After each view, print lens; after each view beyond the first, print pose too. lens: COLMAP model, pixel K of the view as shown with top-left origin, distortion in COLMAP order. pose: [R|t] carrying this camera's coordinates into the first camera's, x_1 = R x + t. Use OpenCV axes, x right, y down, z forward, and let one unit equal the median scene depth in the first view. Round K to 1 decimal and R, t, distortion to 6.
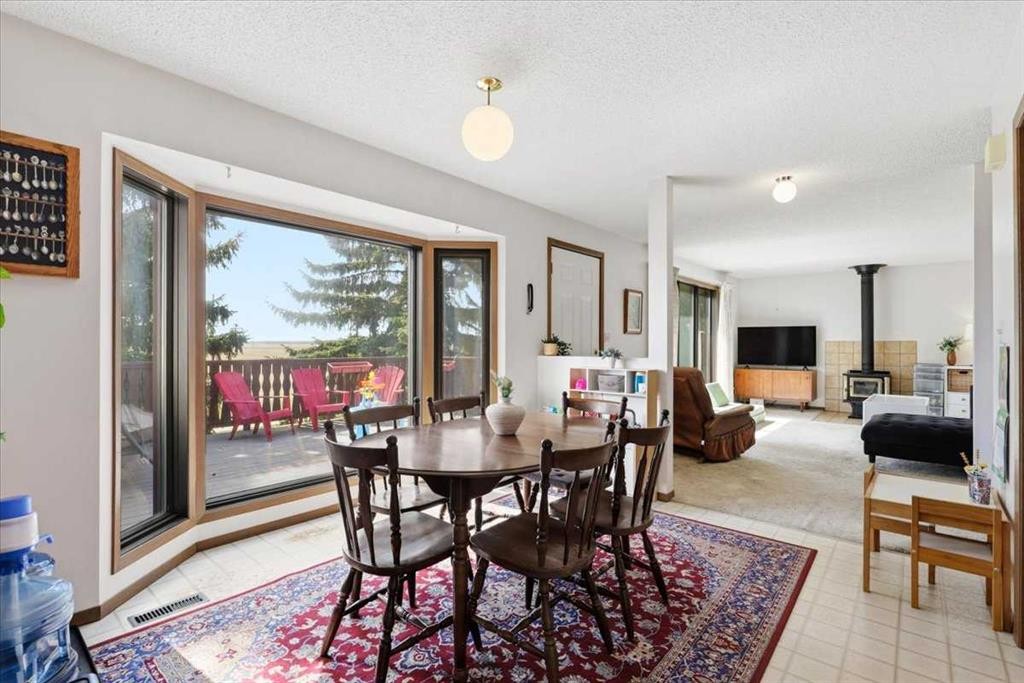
lens RADIAL K [[469.3, 0, 509.4], [0, 469.3, 343.7], [0, 0, 1]] dist [-0.001647, 0.000669]
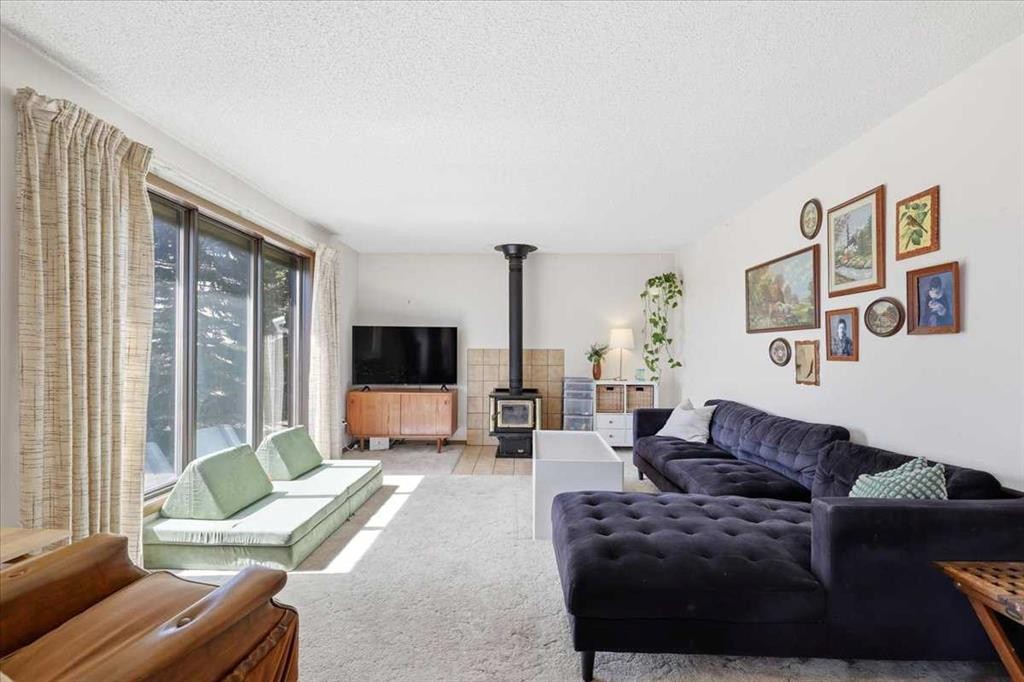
lens RADIAL K [[469.3, 0, 508.8], [0, 469.3, 346.9], [0, 0, 1]] dist [-0.001647, 0.000669]
pose [[0.766996, 0.007581, 0.641607, 0.278679], [-0.002858, 0.999961, -0.008398, -0.002458], [-0.641645, 0.004608, 0.766988, 0.437092]]
